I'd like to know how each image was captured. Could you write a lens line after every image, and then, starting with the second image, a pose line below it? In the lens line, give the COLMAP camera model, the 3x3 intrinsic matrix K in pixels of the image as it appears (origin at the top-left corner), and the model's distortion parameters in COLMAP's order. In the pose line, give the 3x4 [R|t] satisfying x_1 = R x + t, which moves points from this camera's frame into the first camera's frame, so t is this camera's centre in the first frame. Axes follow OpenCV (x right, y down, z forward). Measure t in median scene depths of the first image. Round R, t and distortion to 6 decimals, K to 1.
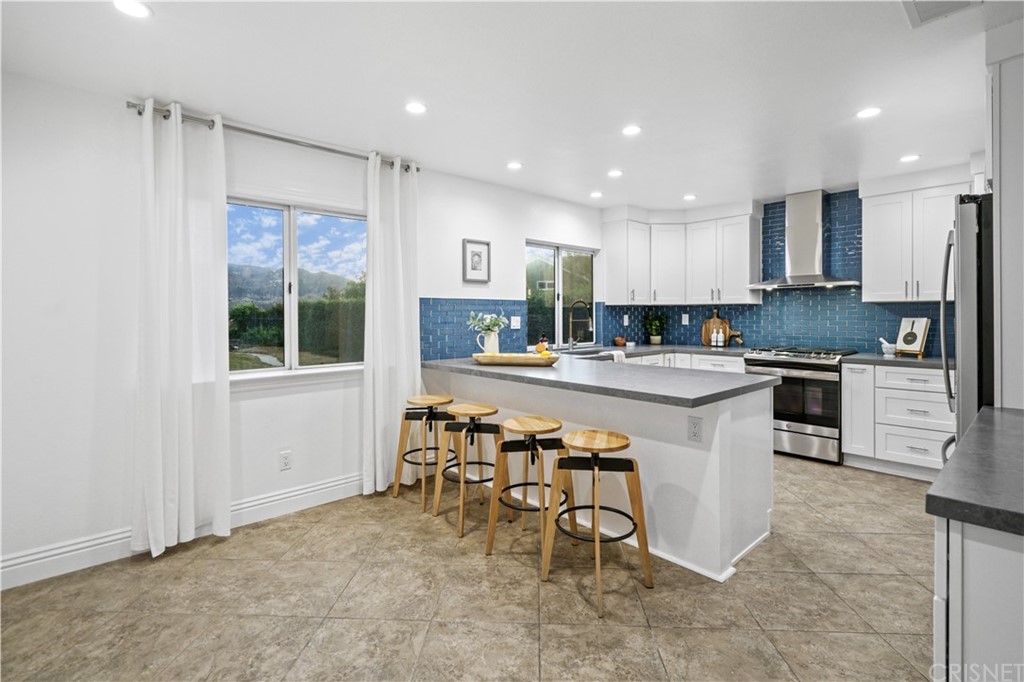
lens RADIAL K [[476.0, 0, 513.5], [0, 476.0, 318.4], [0, 0, 1]] dist [0.000746, 0.000265]
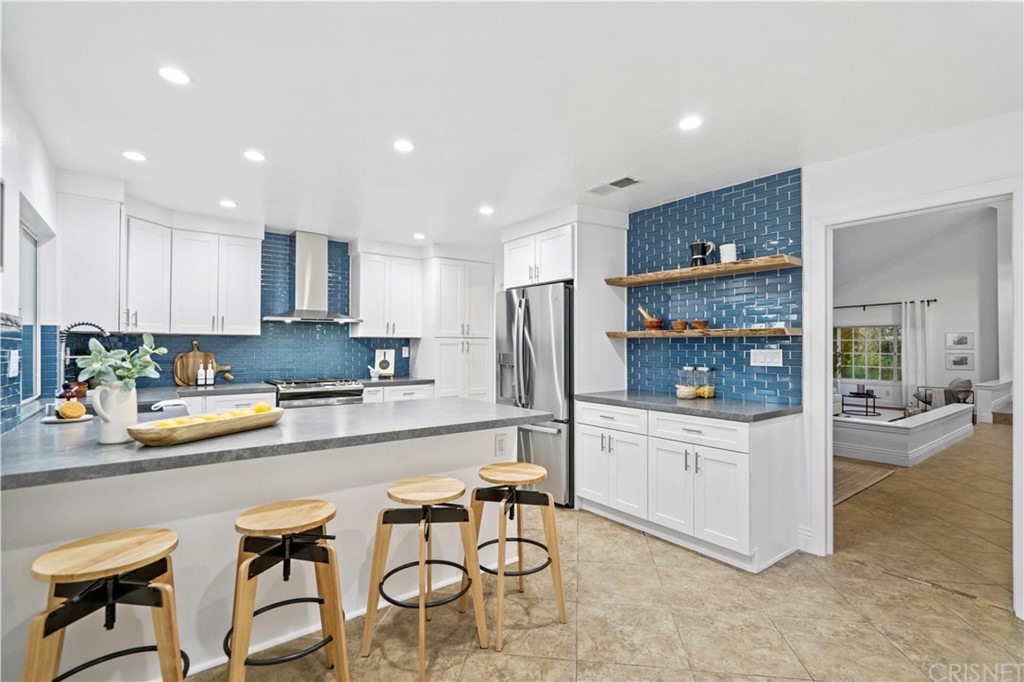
lens RADIAL K [[476.0, 0, 511.8], [0, 476.0, 339.7], [0, 0, 1]] dist [0.000746, 0.000265]
pose [[0.092880, 0.015285, 0.995560, -0.458126], [0.006840, 0.999849, -0.015989, -0.004804], [-0.995654, 0.008295, 0.092761, 0.498302]]
